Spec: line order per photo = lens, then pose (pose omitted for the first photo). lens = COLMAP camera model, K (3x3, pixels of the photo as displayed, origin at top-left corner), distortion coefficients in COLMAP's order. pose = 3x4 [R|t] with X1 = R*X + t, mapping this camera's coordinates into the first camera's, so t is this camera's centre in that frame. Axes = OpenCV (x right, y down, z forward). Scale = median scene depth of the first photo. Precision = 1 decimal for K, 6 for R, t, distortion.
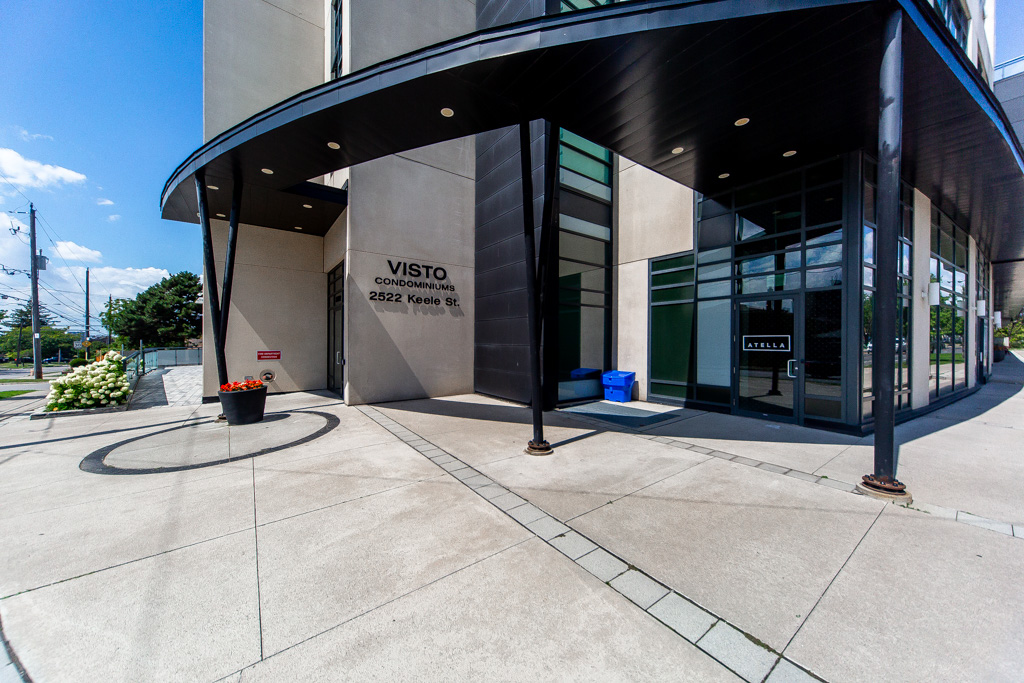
lens RADIAL K [[361.0, 0, 512.0], [0, 361.0, 341.5], [0, 0, 1]] dist [0.000249, 0.000011]
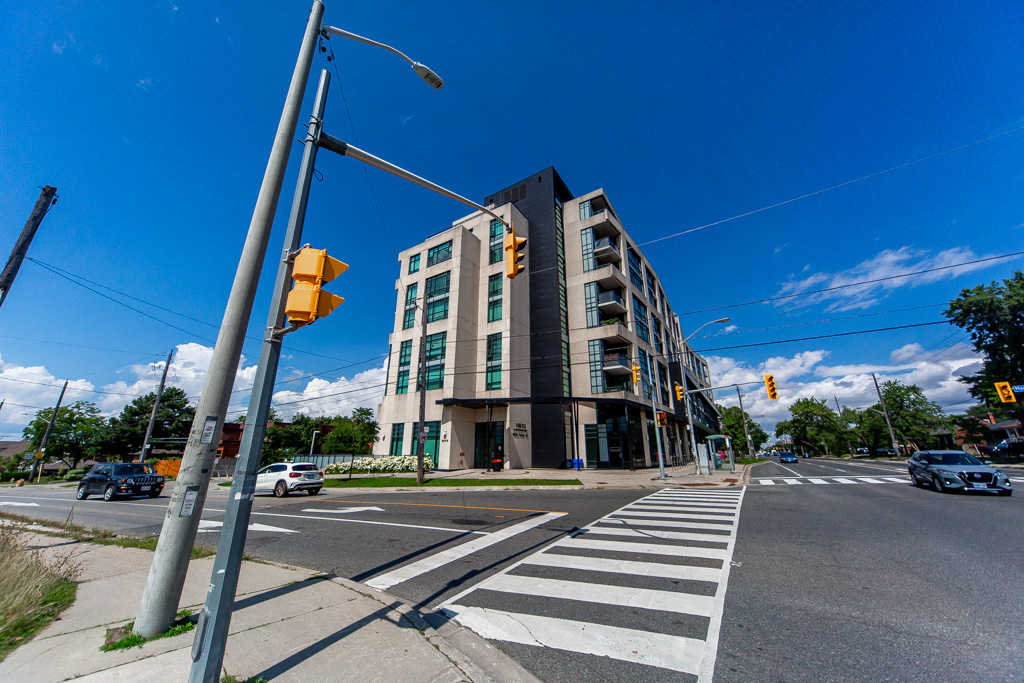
lens RADIAL K [[349.5, 0, 512.0], [0, 349.5, 341.5], [0, 0, 1]] dist [0.000464, 0.000000]
pose [[0.943394, 0.097858, 0.316908, -1.351355], [-0.004580, 0.959236, -0.282568, -0.038643], [-0.331642, 0.265122, 0.905386, -1.918871]]
